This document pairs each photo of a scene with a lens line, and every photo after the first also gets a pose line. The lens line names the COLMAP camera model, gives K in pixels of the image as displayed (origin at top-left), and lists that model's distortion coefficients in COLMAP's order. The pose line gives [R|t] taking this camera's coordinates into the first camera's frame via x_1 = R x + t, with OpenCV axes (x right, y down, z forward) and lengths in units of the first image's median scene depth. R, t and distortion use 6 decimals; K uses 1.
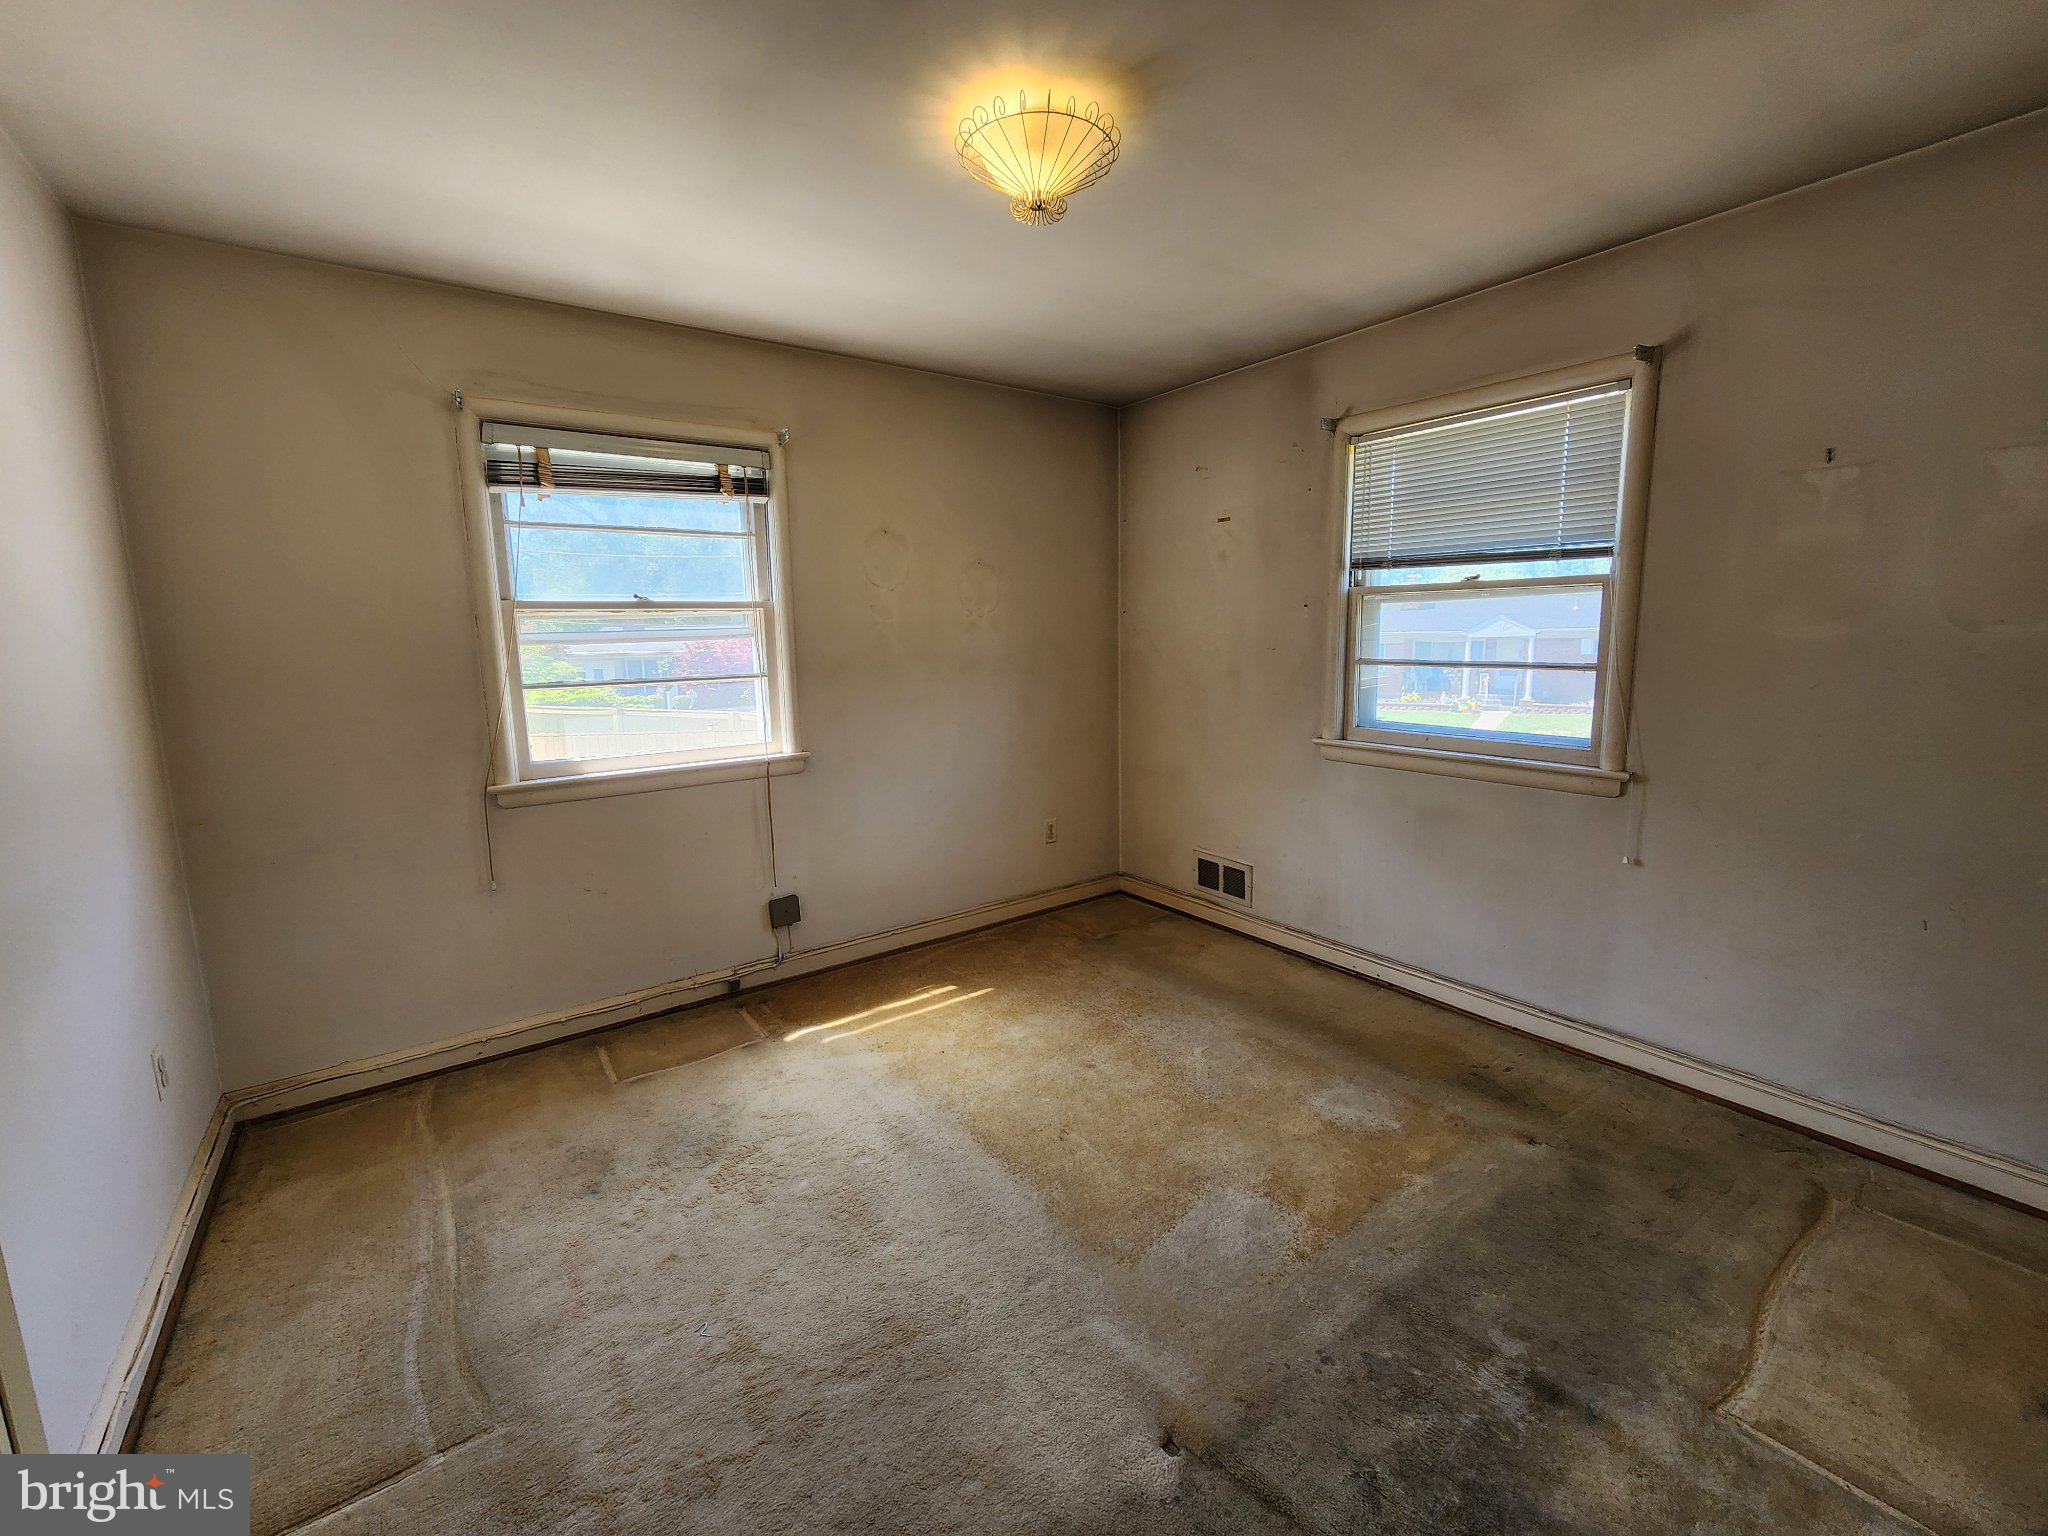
lens RADIAL K [[843.3, 0, 1026.6], [0, 843.3, 761.3], [0, 0, 1]] dist [0.000304, 0.000936]
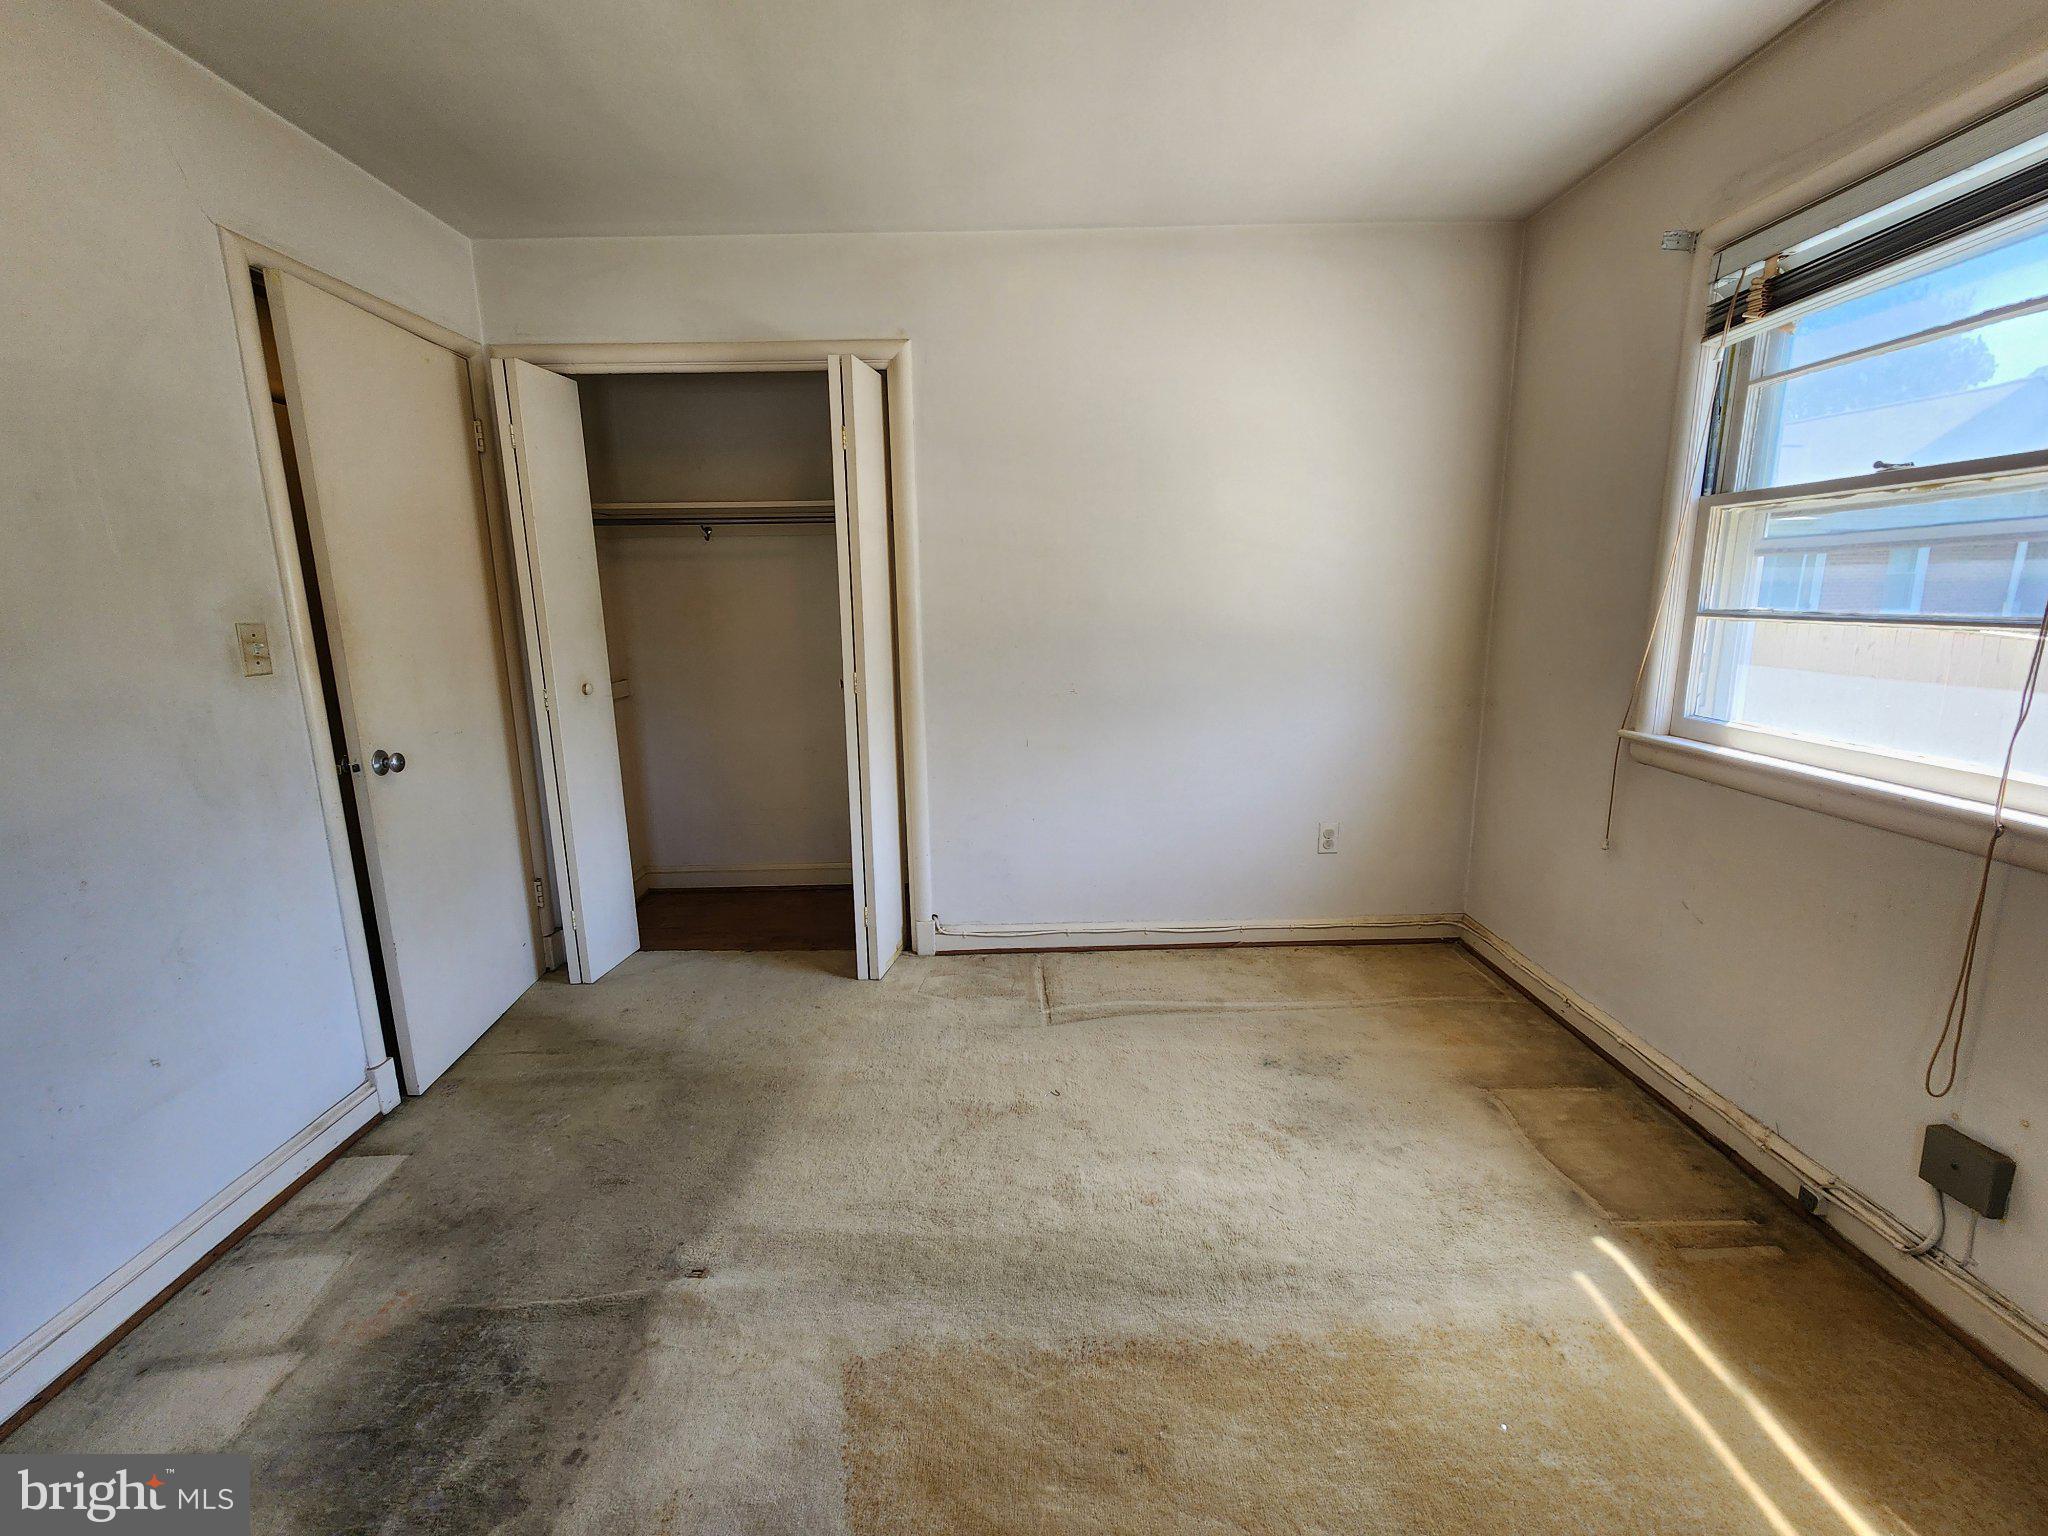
lens RADIAL K [[843.3, 0, 1029.3], [0, 843.3, 763.1], [0, 0, 1]] dist [0.000304, 0.000936]
pose [[-0.574280, 0.193906, -0.795363, 0.366251], [-0.096664, 0.948687, 0.301080, -0.131092], [0.812932, 0.249787, -0.526068, 0.956187]]
